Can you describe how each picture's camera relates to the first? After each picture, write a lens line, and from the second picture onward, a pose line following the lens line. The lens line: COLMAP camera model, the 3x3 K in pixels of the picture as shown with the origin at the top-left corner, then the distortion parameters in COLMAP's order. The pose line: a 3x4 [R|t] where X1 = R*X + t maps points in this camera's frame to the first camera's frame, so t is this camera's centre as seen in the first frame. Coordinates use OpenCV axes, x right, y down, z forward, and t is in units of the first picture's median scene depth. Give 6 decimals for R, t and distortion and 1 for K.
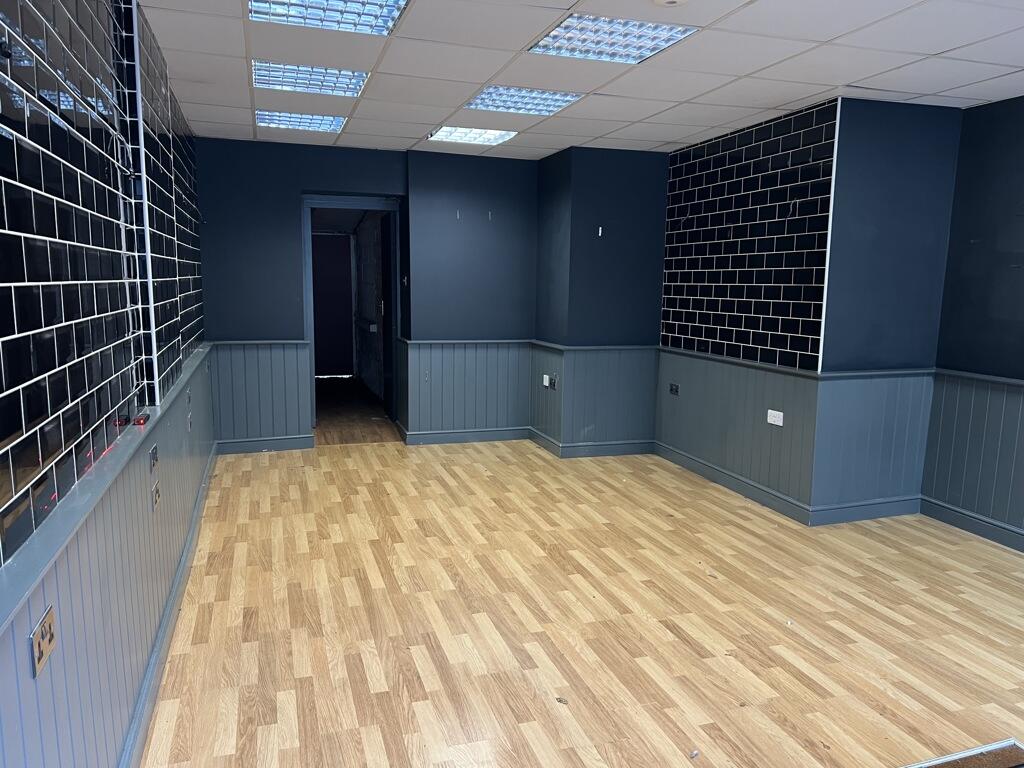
lens RADIAL K [[748.5, 0, 513.9], [0, 748.5, 386.5], [0, 0, 1]] dist [0.002529, -0.016910]
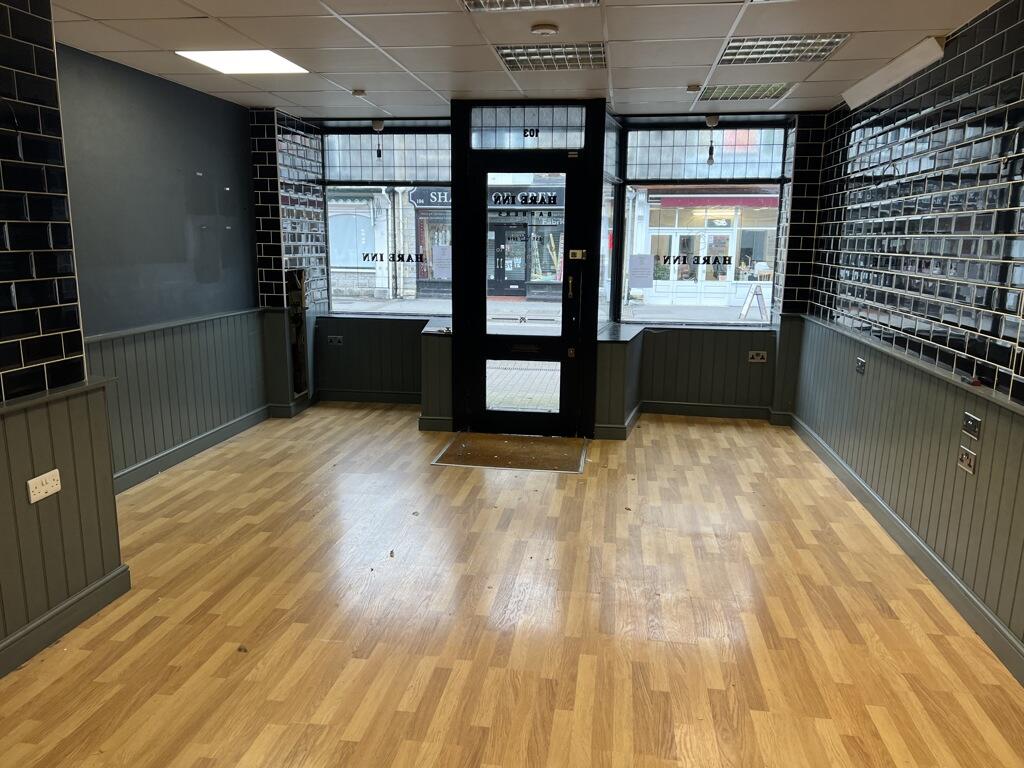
lens RADIAL K [[748.5, 0, 510.8], [0, 748.5, 387.4], [0, 0, 1]] dist [0.002529, -0.016910]
pose [[-0.894297, -0.105068, 0.434963, -0.241537], [0.045829, 0.945426, 0.322599, -0.227832], [-0.445120, 0.308433, -0.840677, 1.499569]]
